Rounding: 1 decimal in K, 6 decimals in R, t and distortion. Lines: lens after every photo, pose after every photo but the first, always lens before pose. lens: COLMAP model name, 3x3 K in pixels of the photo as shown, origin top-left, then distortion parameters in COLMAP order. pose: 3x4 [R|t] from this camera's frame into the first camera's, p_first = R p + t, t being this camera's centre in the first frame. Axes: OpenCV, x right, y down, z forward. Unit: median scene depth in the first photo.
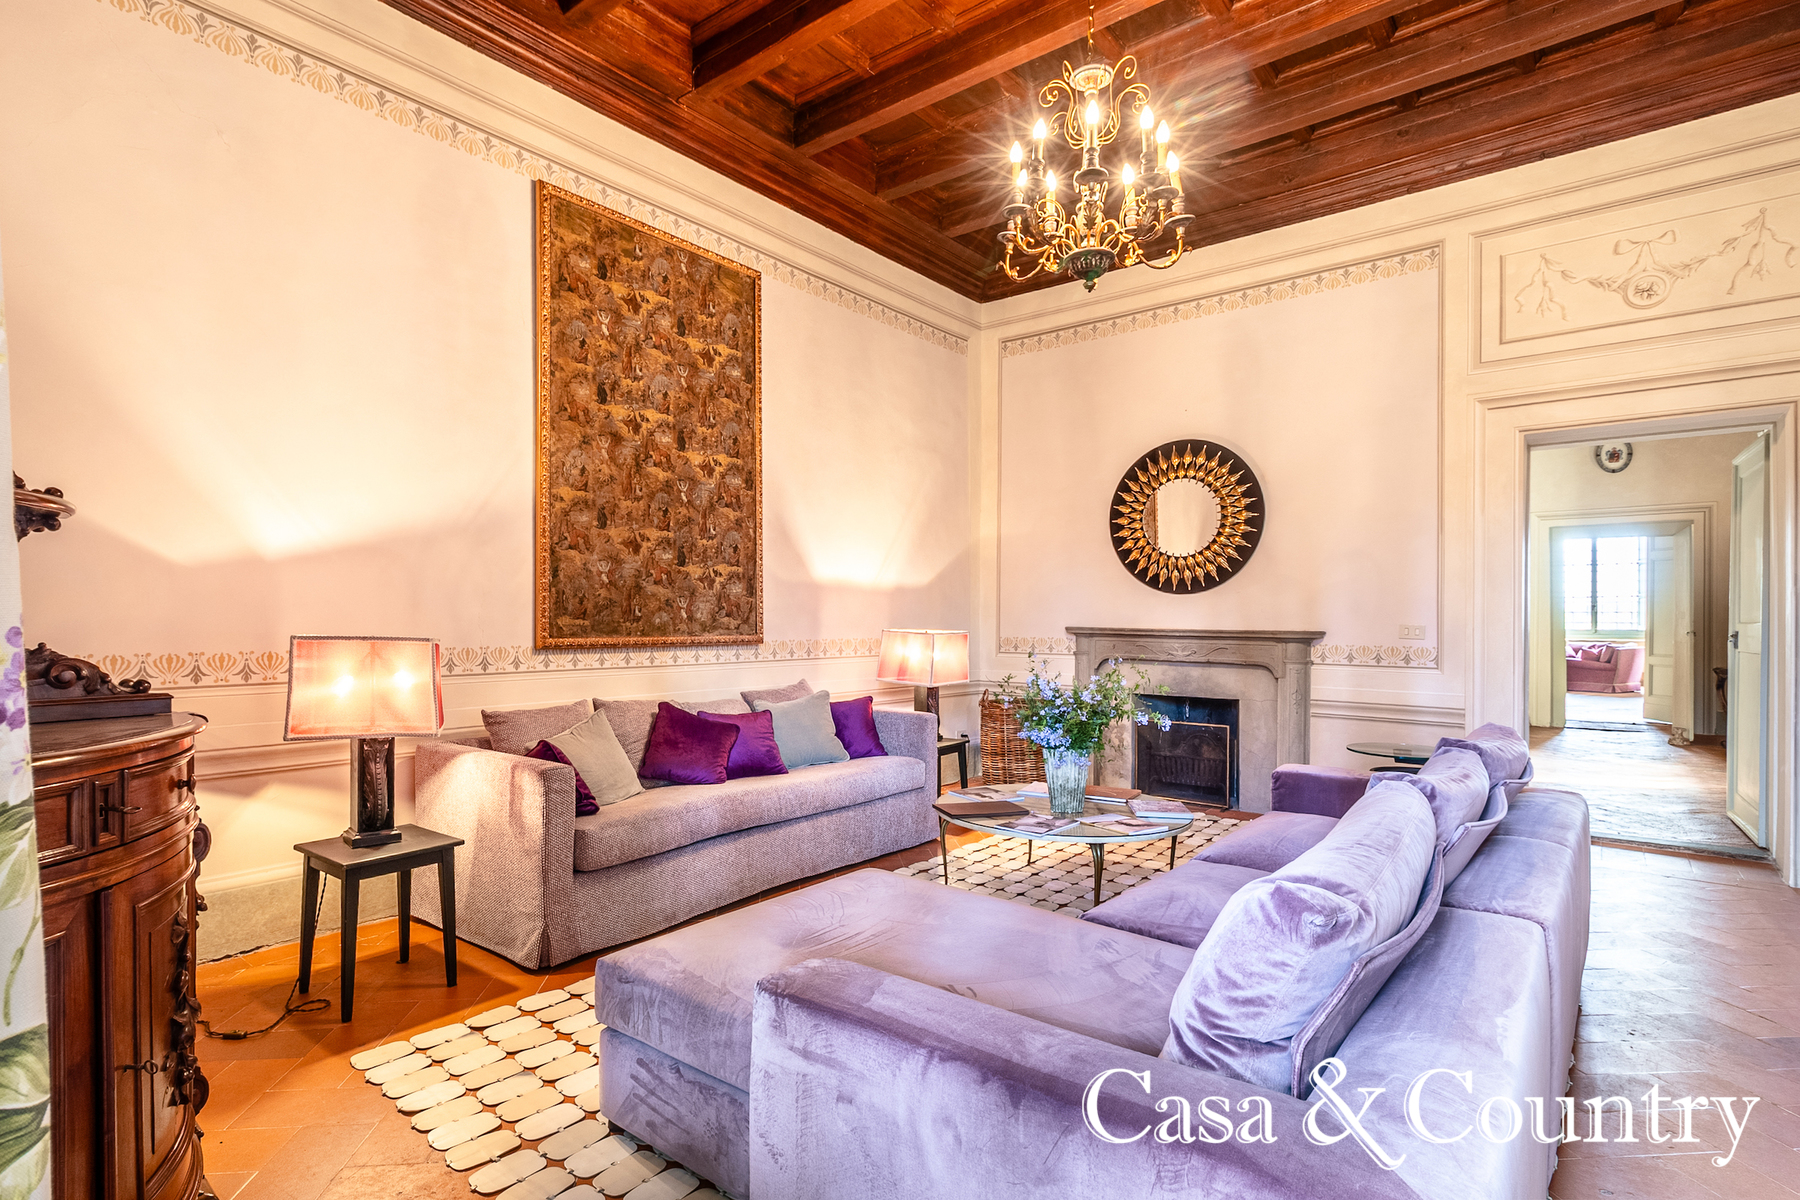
lens RADIAL K [[900.5, 0, 900.0], [0, 900.5, 600.0], [0, 0, 1]] dist [0.000588, 0.000582]
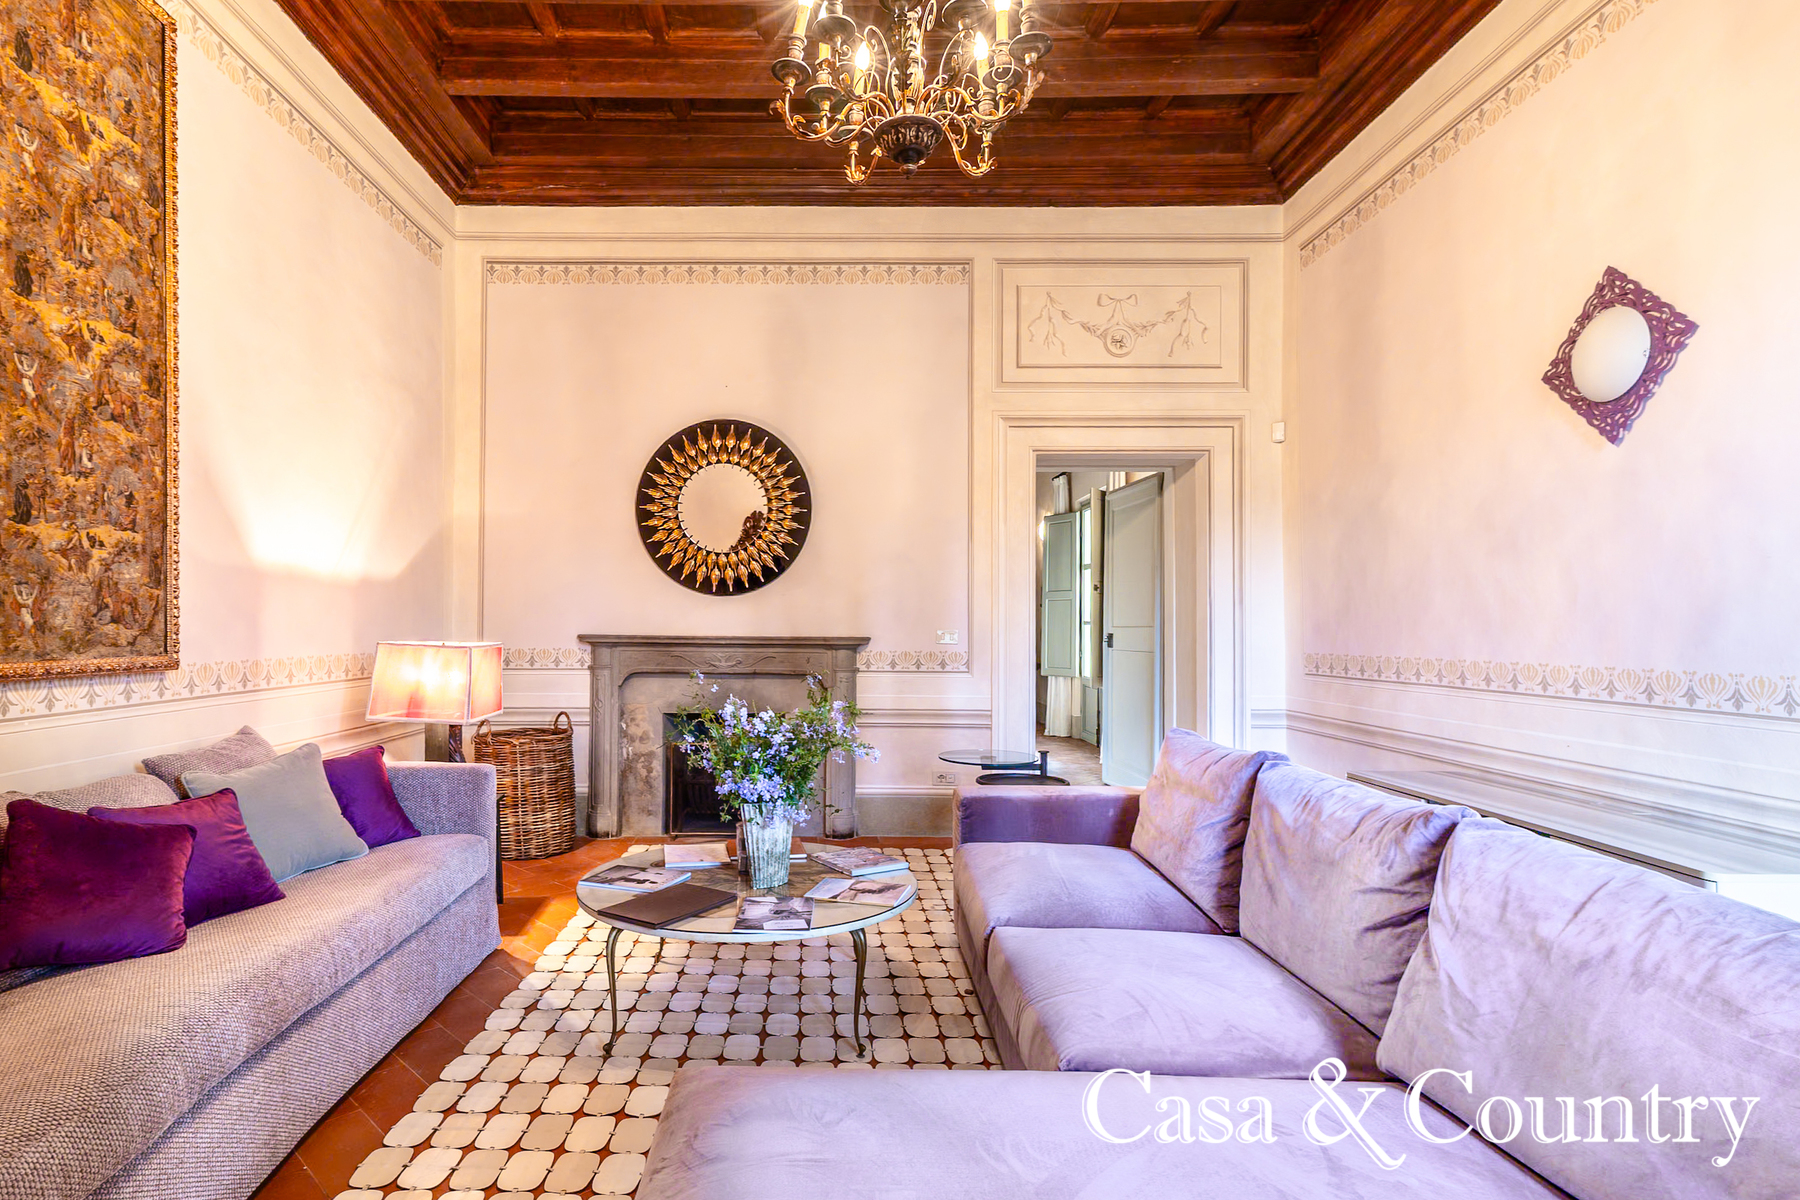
lens RADIAL K [[921.0, 0, 835.4], [0, 921.0, 603.5], [0, 0, 1]] dist [0.001696, 0.002010]
pose [[0.785131, 0.011774, 0.619217, -0.192894], [-0.011458, 0.999924, -0.004485, 0.004372], [-0.619223, -0.003573, 0.785207, 0.291784]]
